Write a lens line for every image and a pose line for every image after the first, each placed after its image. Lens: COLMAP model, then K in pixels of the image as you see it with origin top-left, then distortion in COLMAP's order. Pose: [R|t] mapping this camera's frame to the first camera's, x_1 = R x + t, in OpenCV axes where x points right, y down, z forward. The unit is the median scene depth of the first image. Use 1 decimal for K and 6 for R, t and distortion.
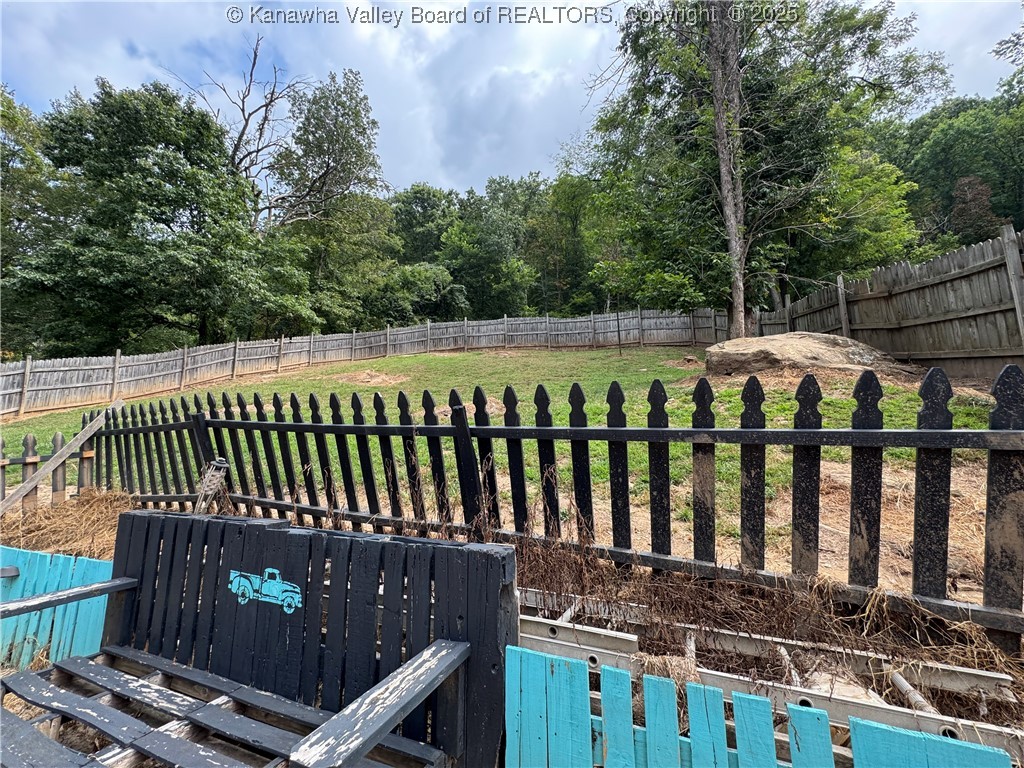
lens RADIAL K [[409.0, 0, 512.3], [0, 409.0, 379.1], [0, 0, 1]] dist [-0.004094, 0.000267]
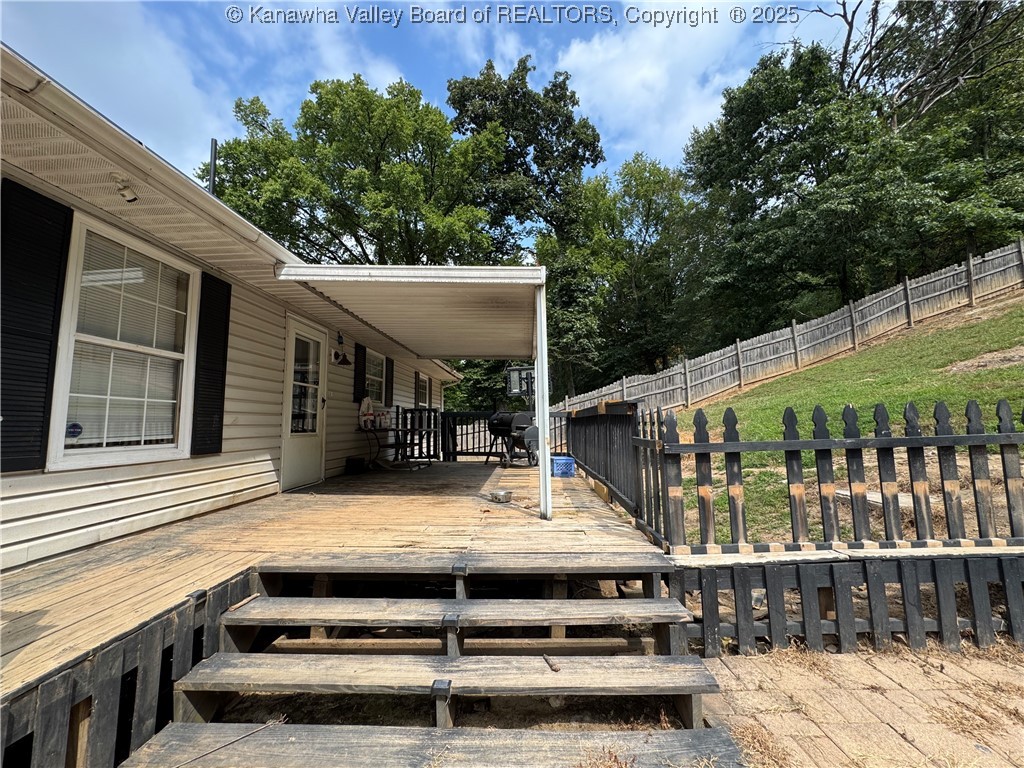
lens RADIAL K [[409.0, 0, 512.8], [0, 409.0, 384.1], [0, 0, 1]] dist [-0.004094, 0.000267]
pose [[0.330440, -0.104879, -0.937982, -0.200635], [0.176021, 0.983219, -0.047927, 0.011482], [0.927268, -0.149267, 0.343356, -0.044139]]
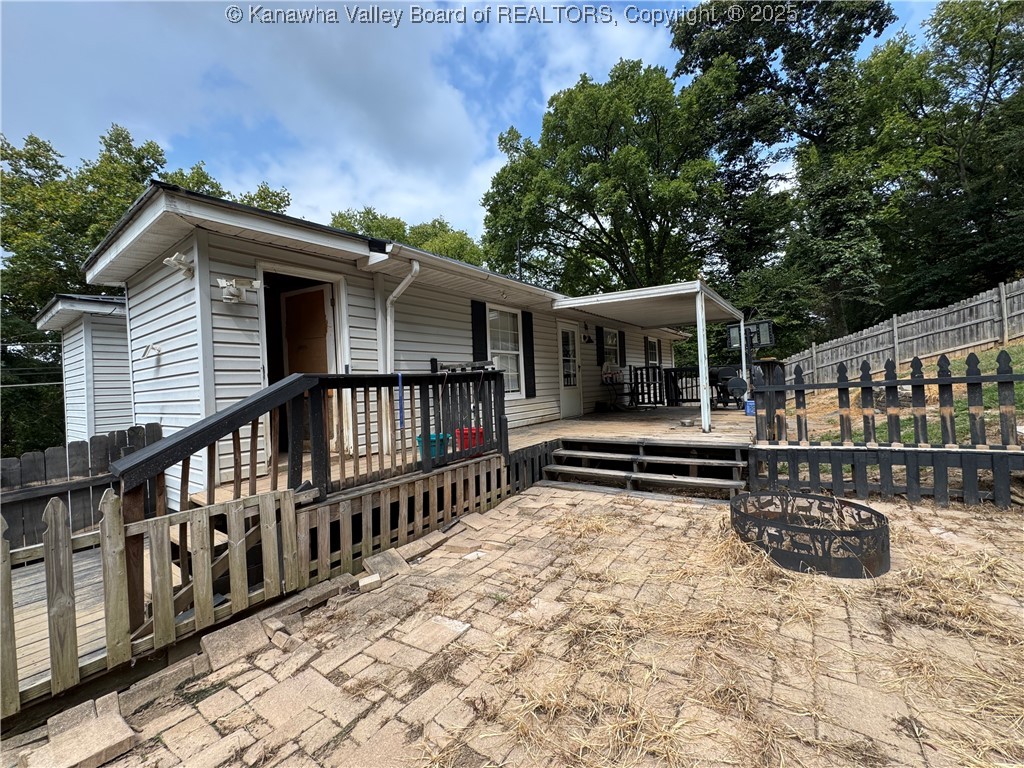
lens RADIAL K [[409.0, 0, 512.8], [0, 409.0, 382.7], [0, 0, 1]] dist [-0.004094, 0.000267]
pose [[-0.254667, -0.002957, -0.967024, 0.803620], [0.207757, 0.976477, -0.057699, 0.033897], [0.944448, -0.215600, -0.248062, 0.044004]]
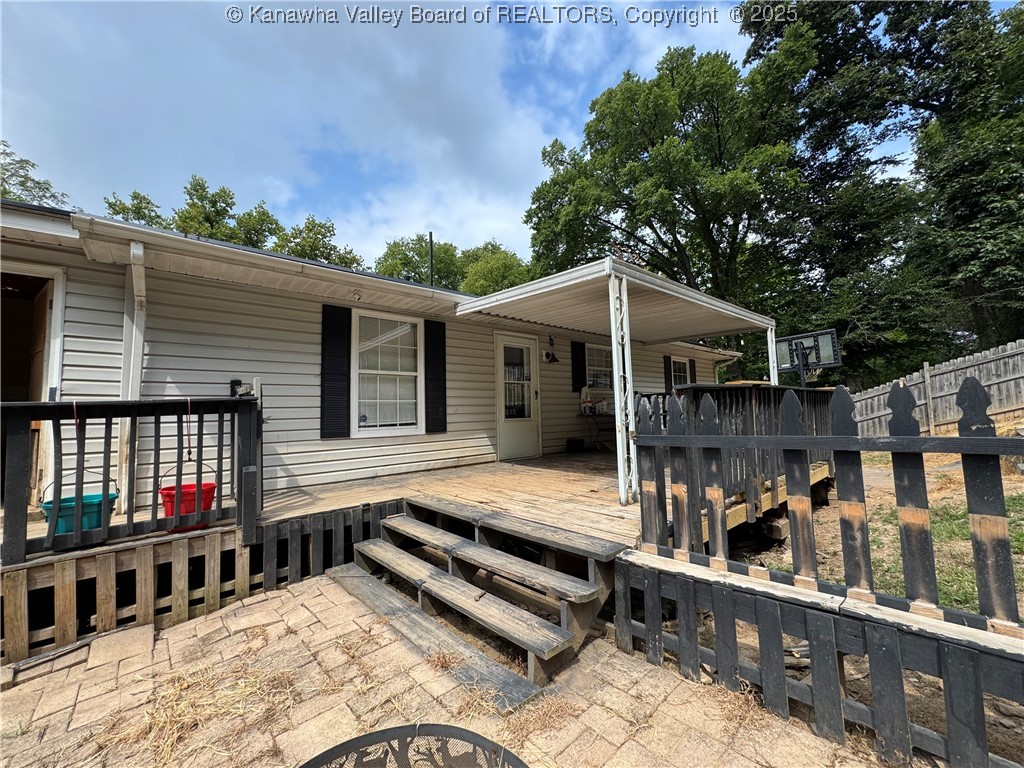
lens RADIAL K [[409.0, 0, 512.6], [0, 409.0, 383.0], [0, 0, 1]] dist [-0.004094, 0.000267]
pose [[-0.450723, -0.062086, -0.890502, -0.075823], [0.174184, 0.972286, -0.155950, 0.130307], [0.875505, -0.225401, -0.427418, 0.662661]]
